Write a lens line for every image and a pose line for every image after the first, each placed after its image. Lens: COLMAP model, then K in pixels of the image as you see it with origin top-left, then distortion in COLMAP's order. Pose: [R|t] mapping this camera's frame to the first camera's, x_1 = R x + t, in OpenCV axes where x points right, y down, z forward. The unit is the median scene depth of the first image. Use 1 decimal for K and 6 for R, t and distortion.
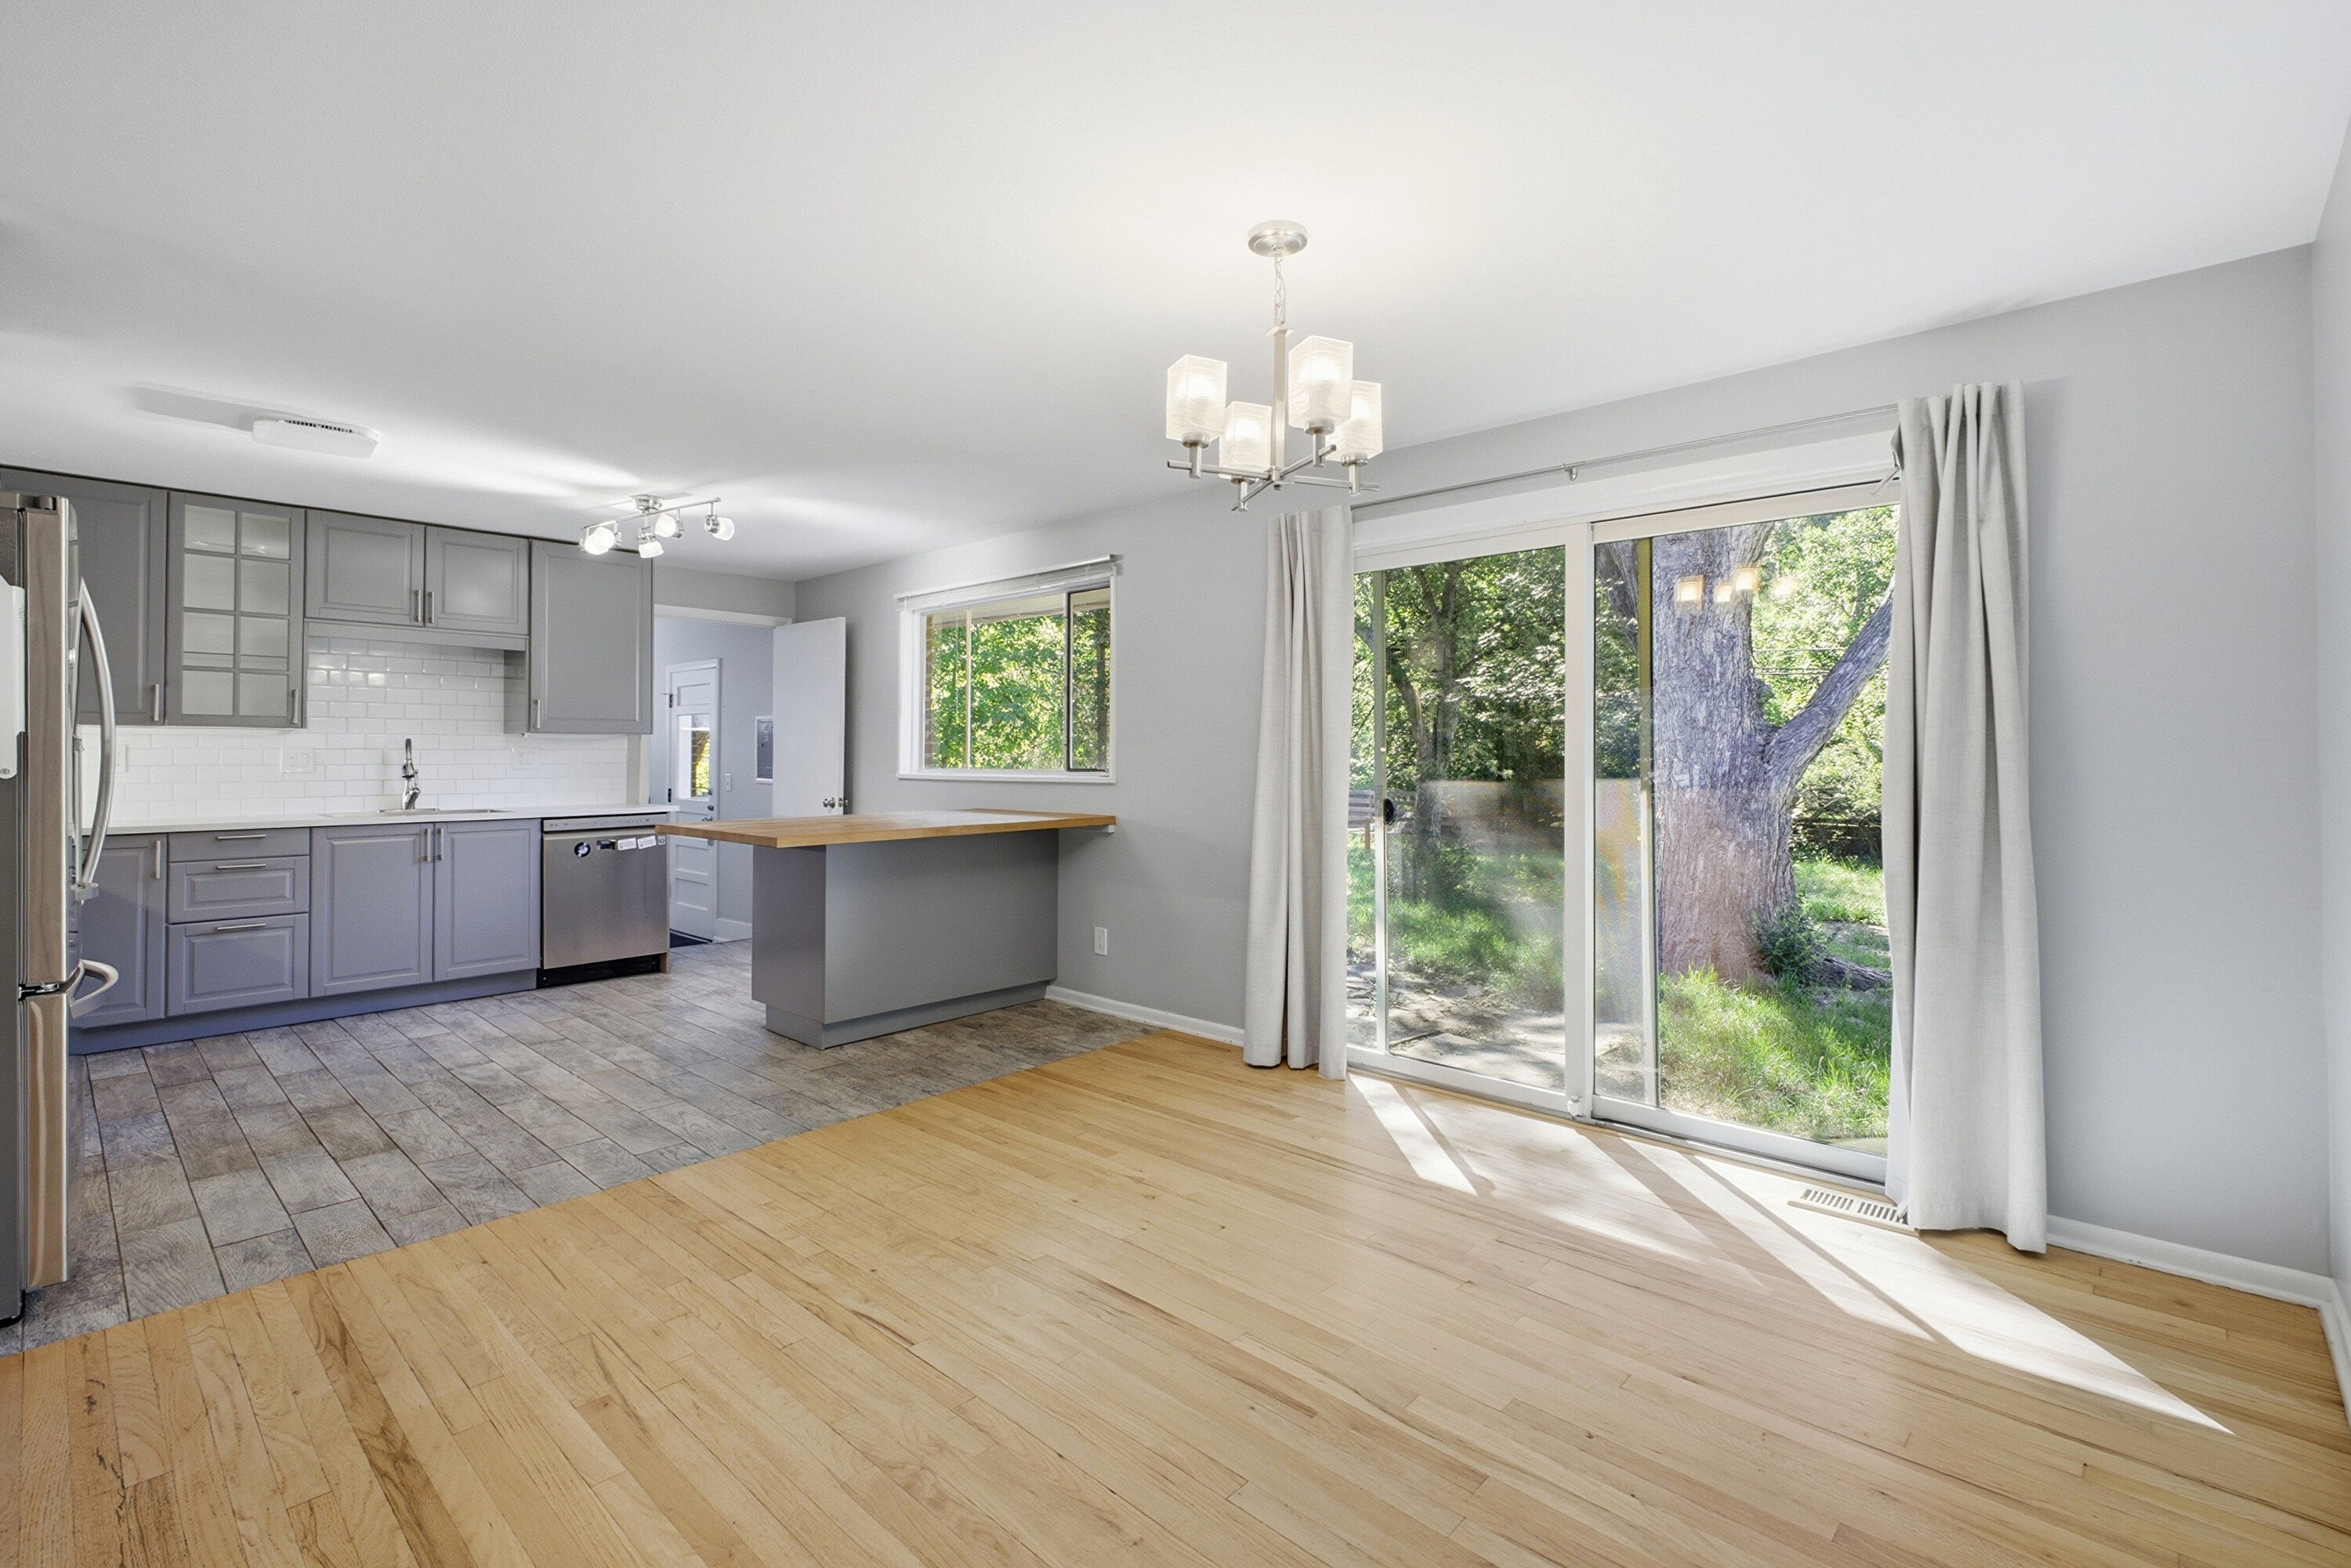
lens RADIAL K [[1054.9, 0, 1174.8], [0, 1054.9, 743.7], [0, 0, 1]] dist [0.003379, -0.000030]
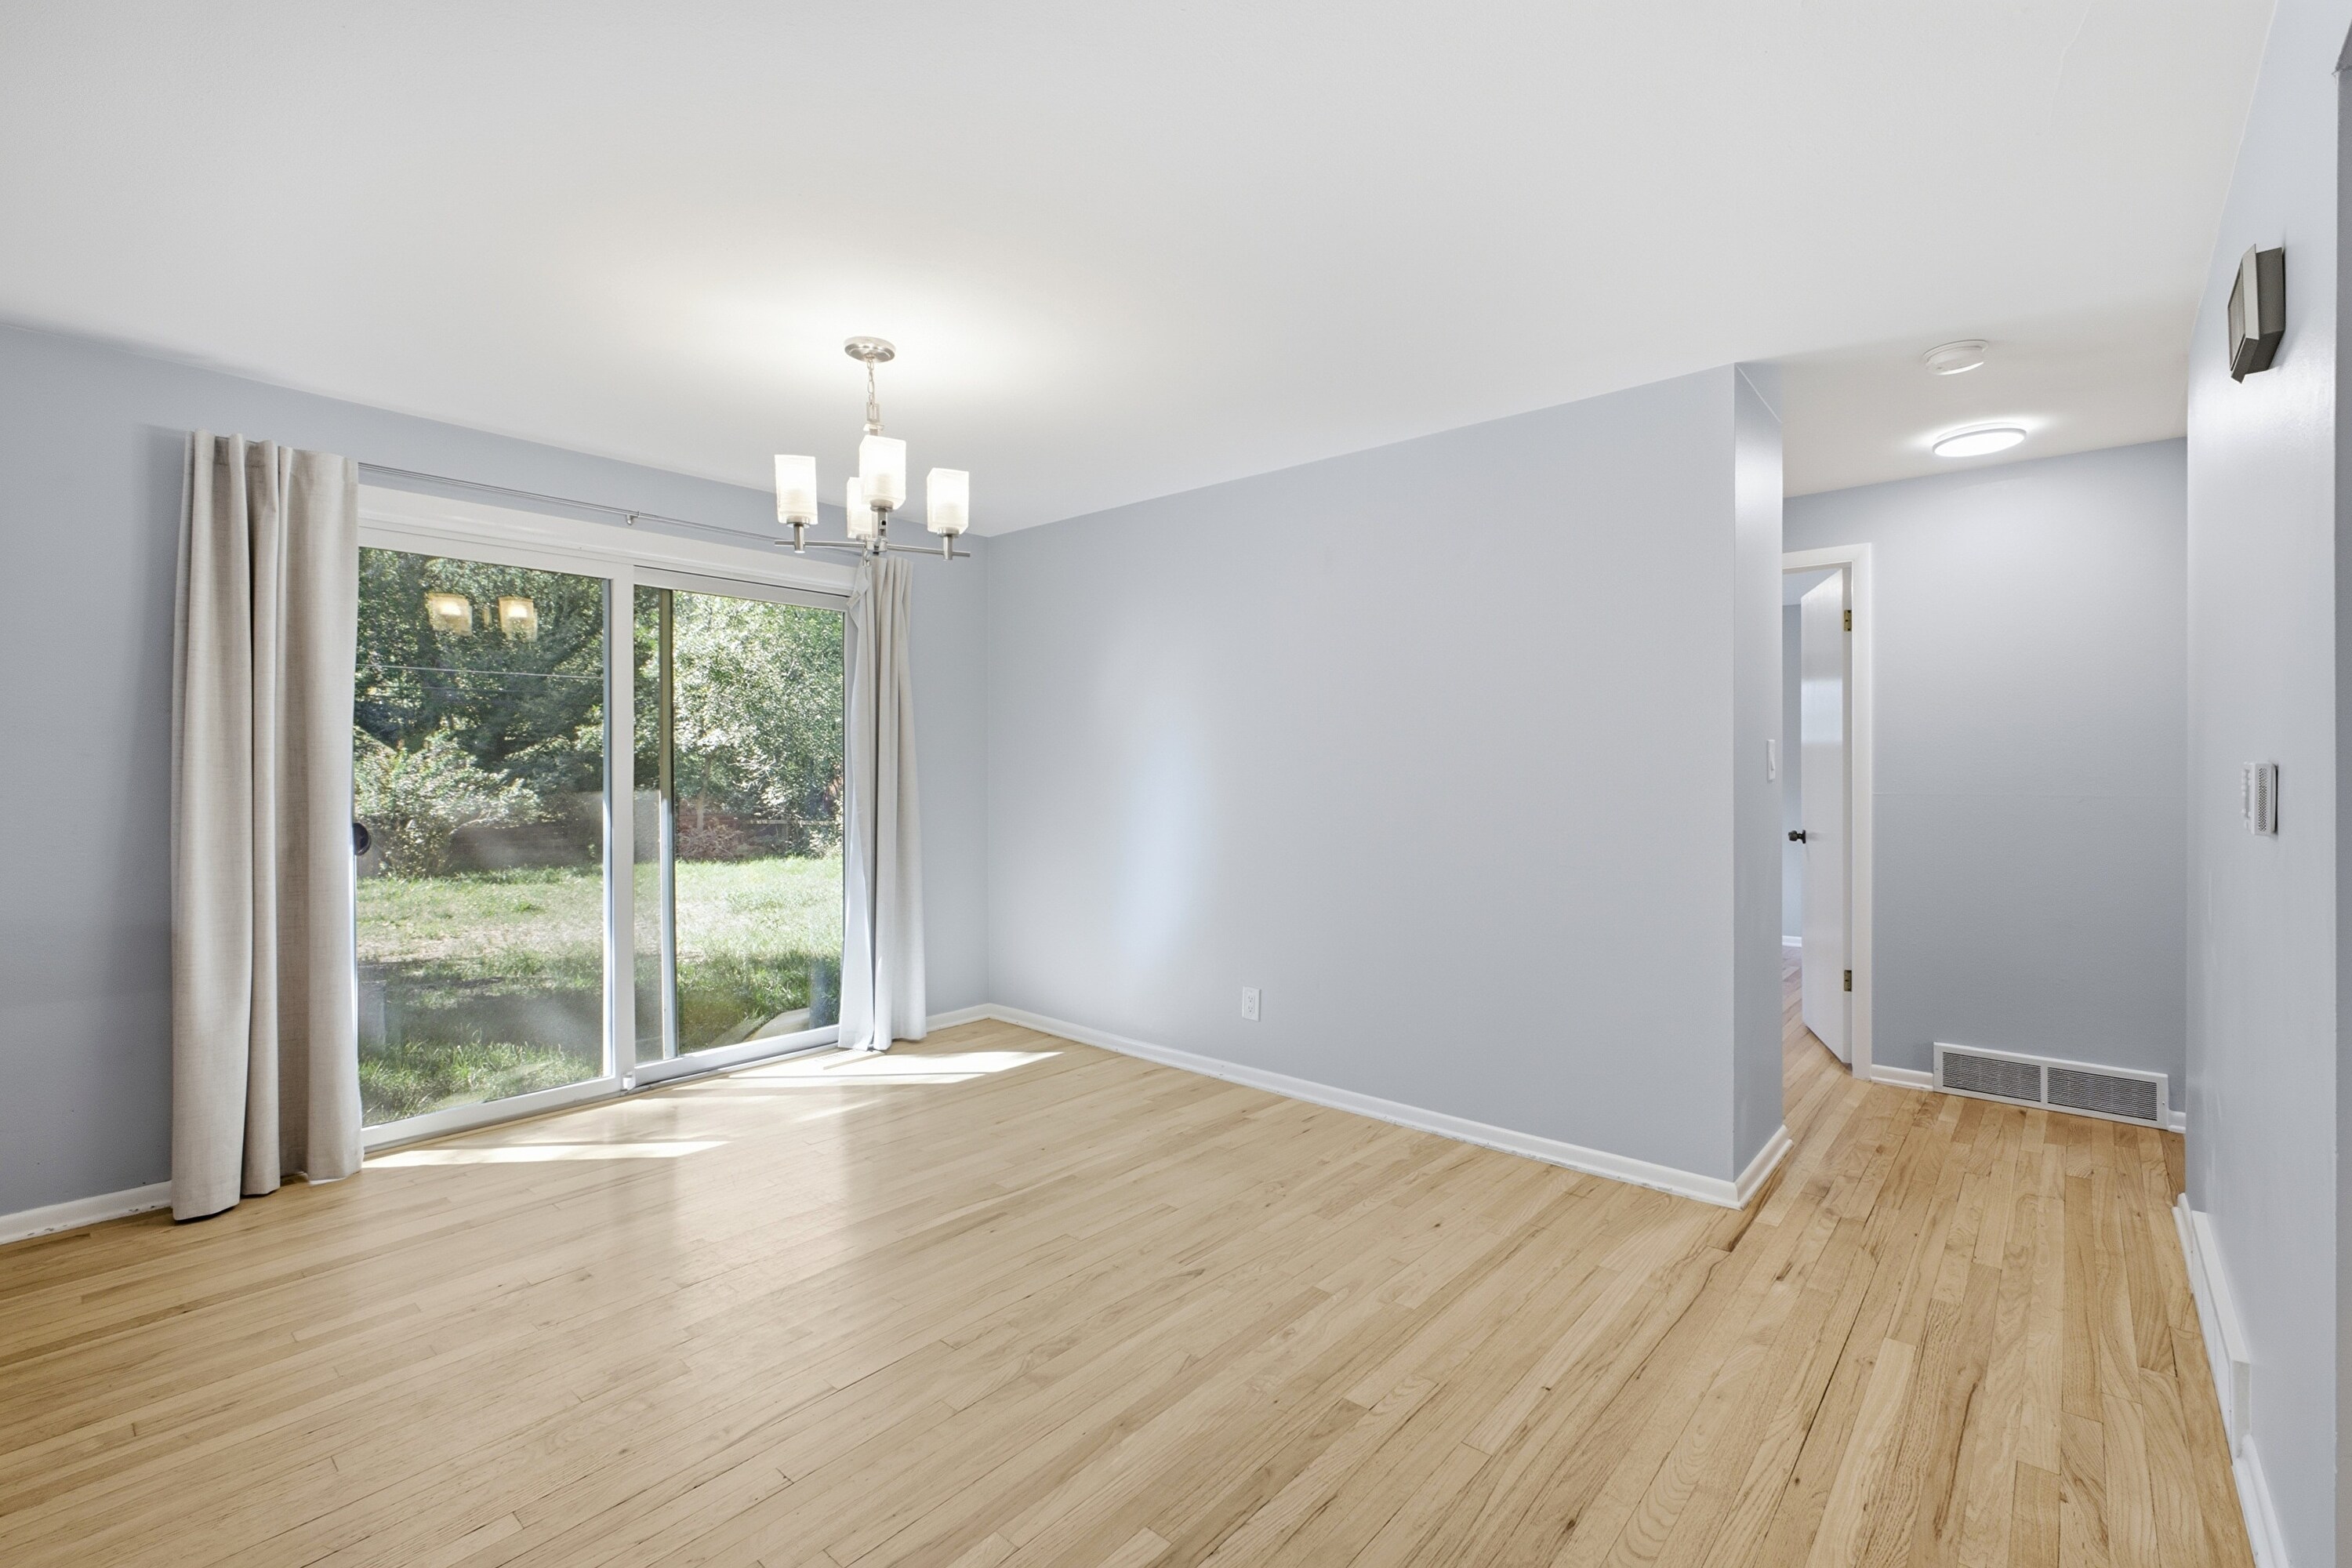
lens RADIAL K [[1055.4, 0, 1171.0], [0, 1055.4, 782.5], [0, 0, 1]] dist [0.003379, -0.000030]
pose [[-0.037396, -0.011518, 0.999234, -0.776178], [-0.010492, 0.999883, 0.011133, 0.005015], [-0.999245, -0.010068, -0.037512, 0.473124]]
